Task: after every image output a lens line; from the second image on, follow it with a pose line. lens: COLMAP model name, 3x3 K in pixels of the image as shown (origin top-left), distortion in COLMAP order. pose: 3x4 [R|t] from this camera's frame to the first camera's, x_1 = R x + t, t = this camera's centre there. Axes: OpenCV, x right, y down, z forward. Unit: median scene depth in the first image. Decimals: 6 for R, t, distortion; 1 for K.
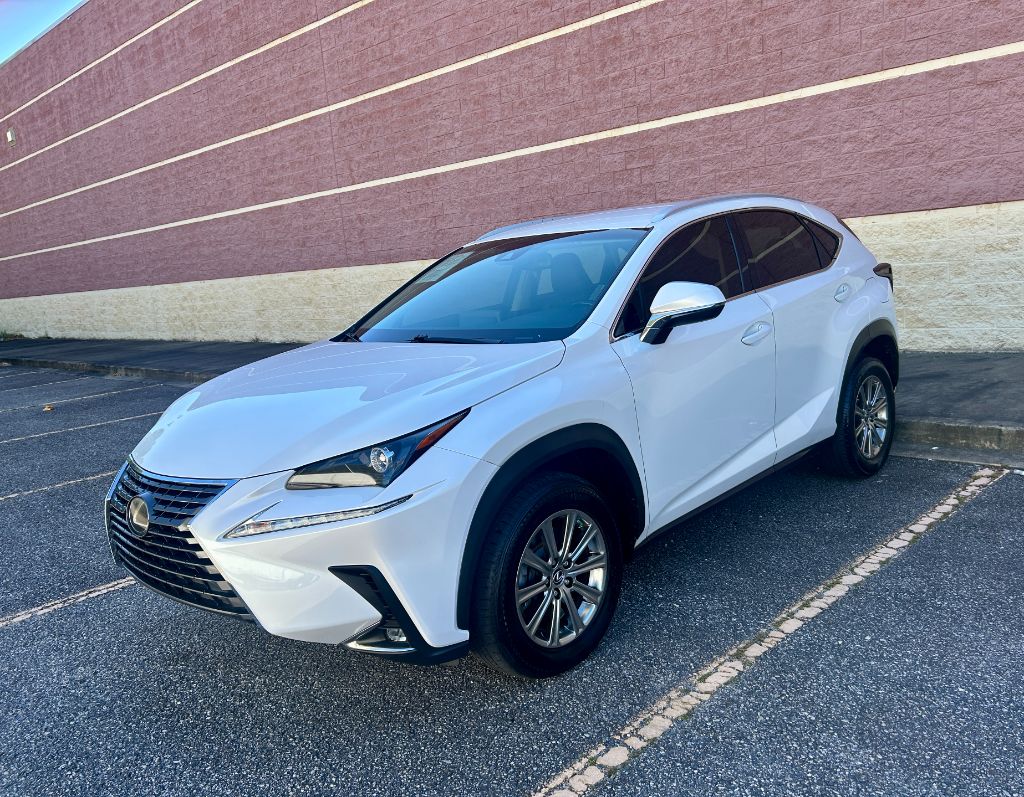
lens RADIAL K [[846.8, 0, 554.0], [0, 846.8, 413.2], [0, 0, 1]] dist [0.031508, -0.021120]
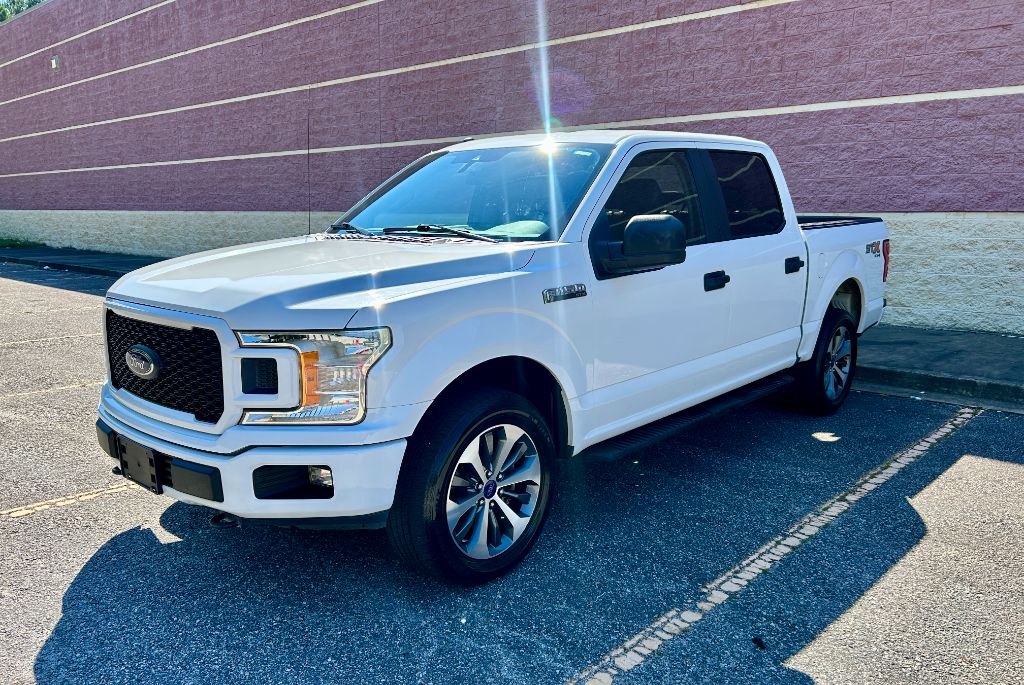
lens RADIAL K [[773.6, 0, 507.2], [0, 773.6, 377.4], [0, 0, 1]] dist [0.046087, -0.043854]
pose [[0.995438, 0.088320, 0.036085, -0.140491], [-0.088986, 0.995883, 0.017301, 0.030749], [-0.034409, -0.020433, 0.999199, -0.114003]]
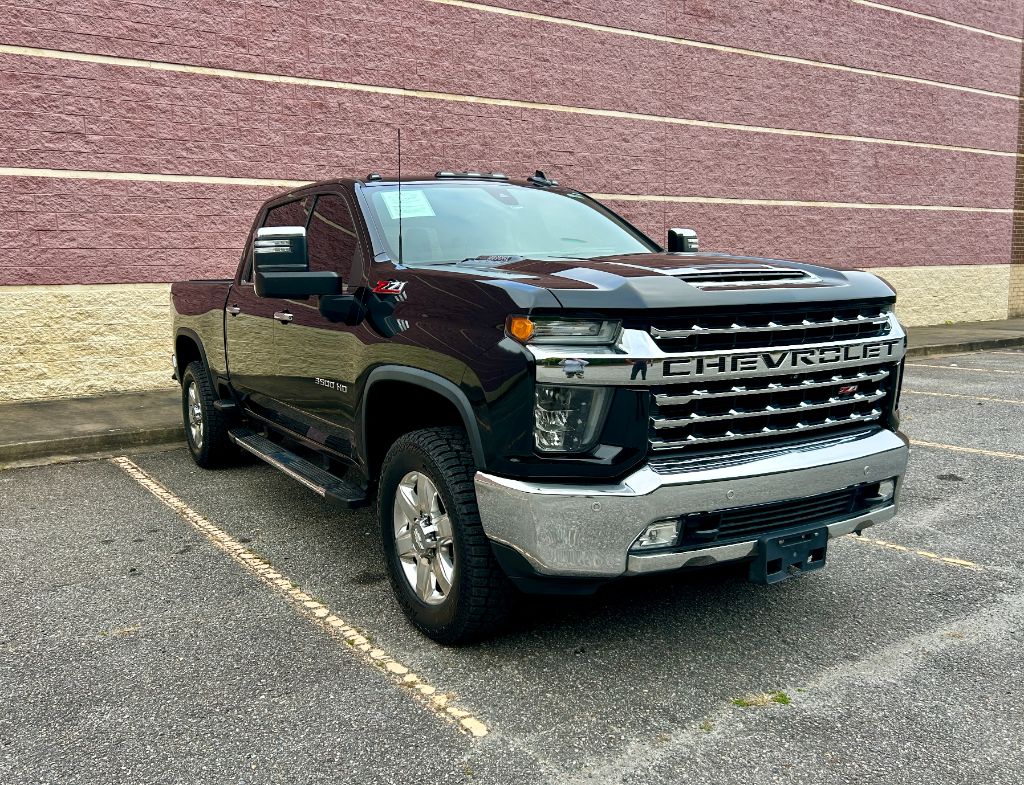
lens RADIAL K [[874.2, 0, 438.3], [0, 874.2, 422.7], [0, 0, 1]] dist [0.047463, -0.046653]
pose [[0.260212, -0.070892, 0.962946, -1.122944], [0.181169, 0.983173, 0.023425, -0.020529], [-0.948403, 0.168360, 0.268677, 0.644922]]
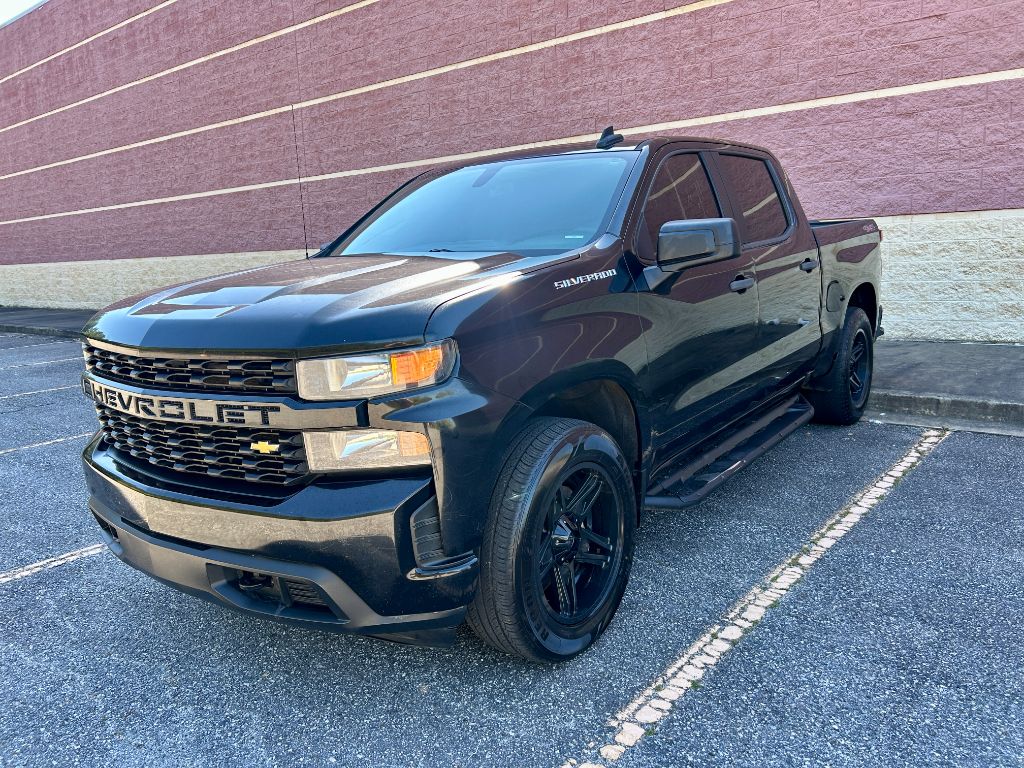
lens RADIAL K [[773.8, 0, 509.3], [0, 773.8, 383.5], [0, 0, 1]] dist [0.043939, -0.042203]
pose [[0.996844, 0.027456, 0.074487, -0.091249], [-0.026445, 0.999545, -0.014515, 0.015752], [-0.074851, 0.012499, 0.997116, -0.033432]]
